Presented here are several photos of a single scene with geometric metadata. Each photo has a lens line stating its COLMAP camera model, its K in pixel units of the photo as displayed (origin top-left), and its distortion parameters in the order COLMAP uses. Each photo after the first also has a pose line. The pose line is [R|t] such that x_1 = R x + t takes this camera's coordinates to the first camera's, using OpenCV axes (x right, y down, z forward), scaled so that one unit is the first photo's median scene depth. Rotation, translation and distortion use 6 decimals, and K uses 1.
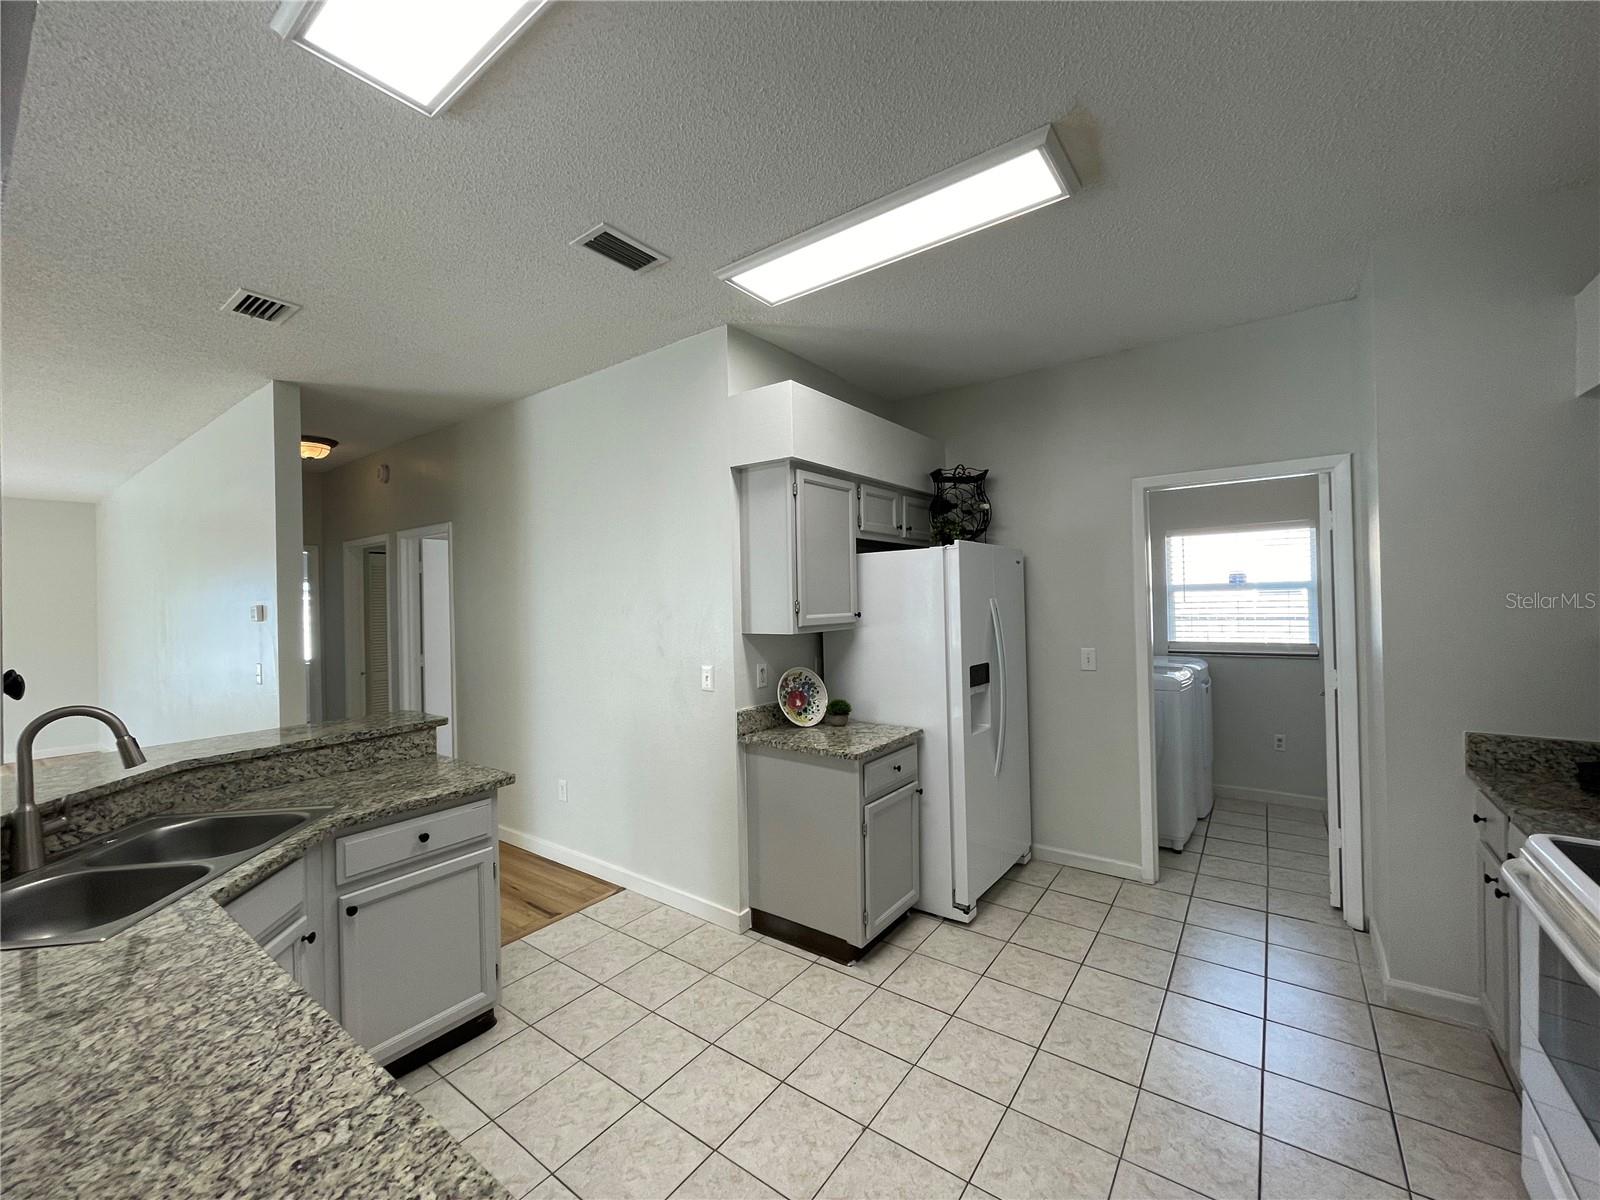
lens RADIAL K [[646.6, 0, 805.7], [0, 646.6, 597.6], [0, 0, 1]] dist [-0.000993, 0.000482]
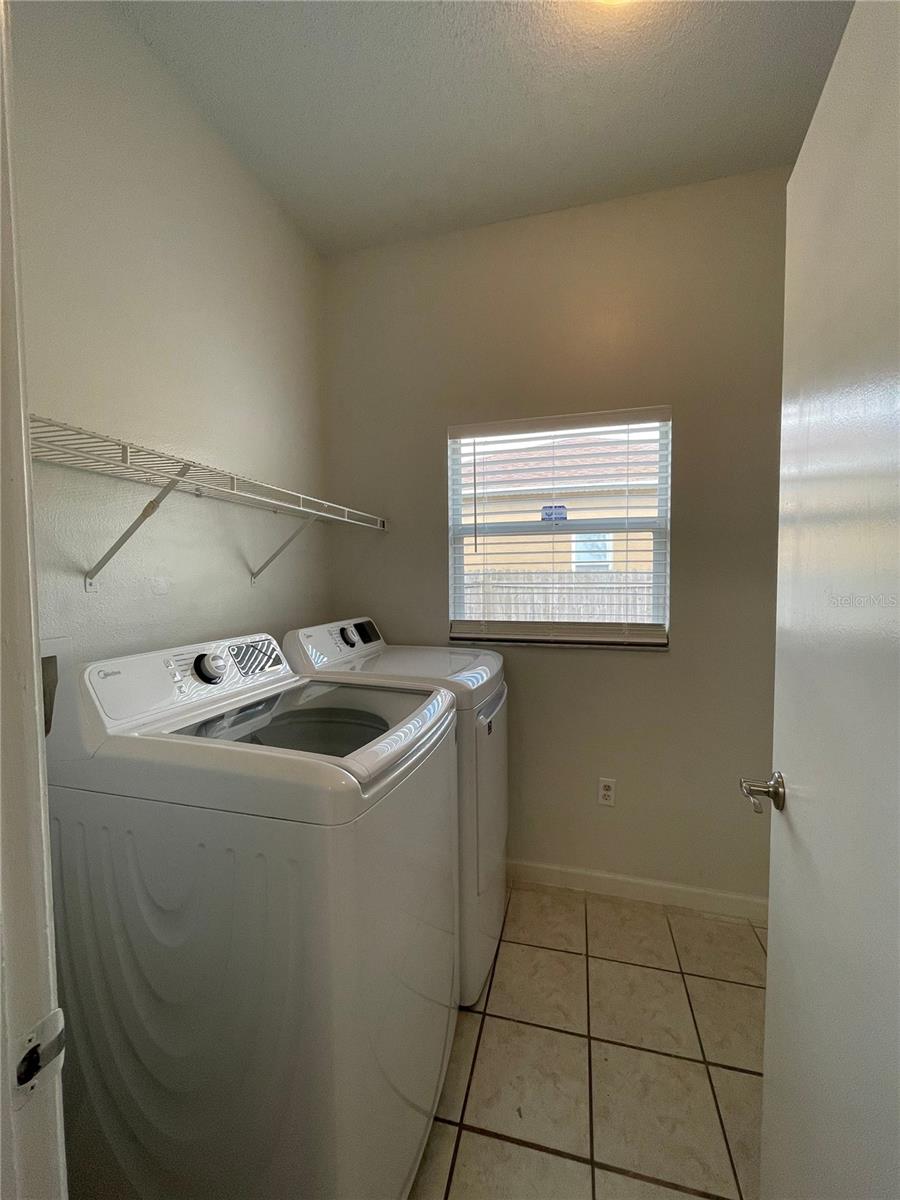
lens RADIAL K [[484.9, 0, 456.0], [0, 484.9, 604.2], [0, 0, 1]] dist [-0.000993, 0.000482]
pose [[0.932229, -0.014314, 0.361586, 0.421243], [-0.009035, 0.997985, 0.062800, 0.025811], [-0.361757, -0.061811, 0.930221, 0.611488]]
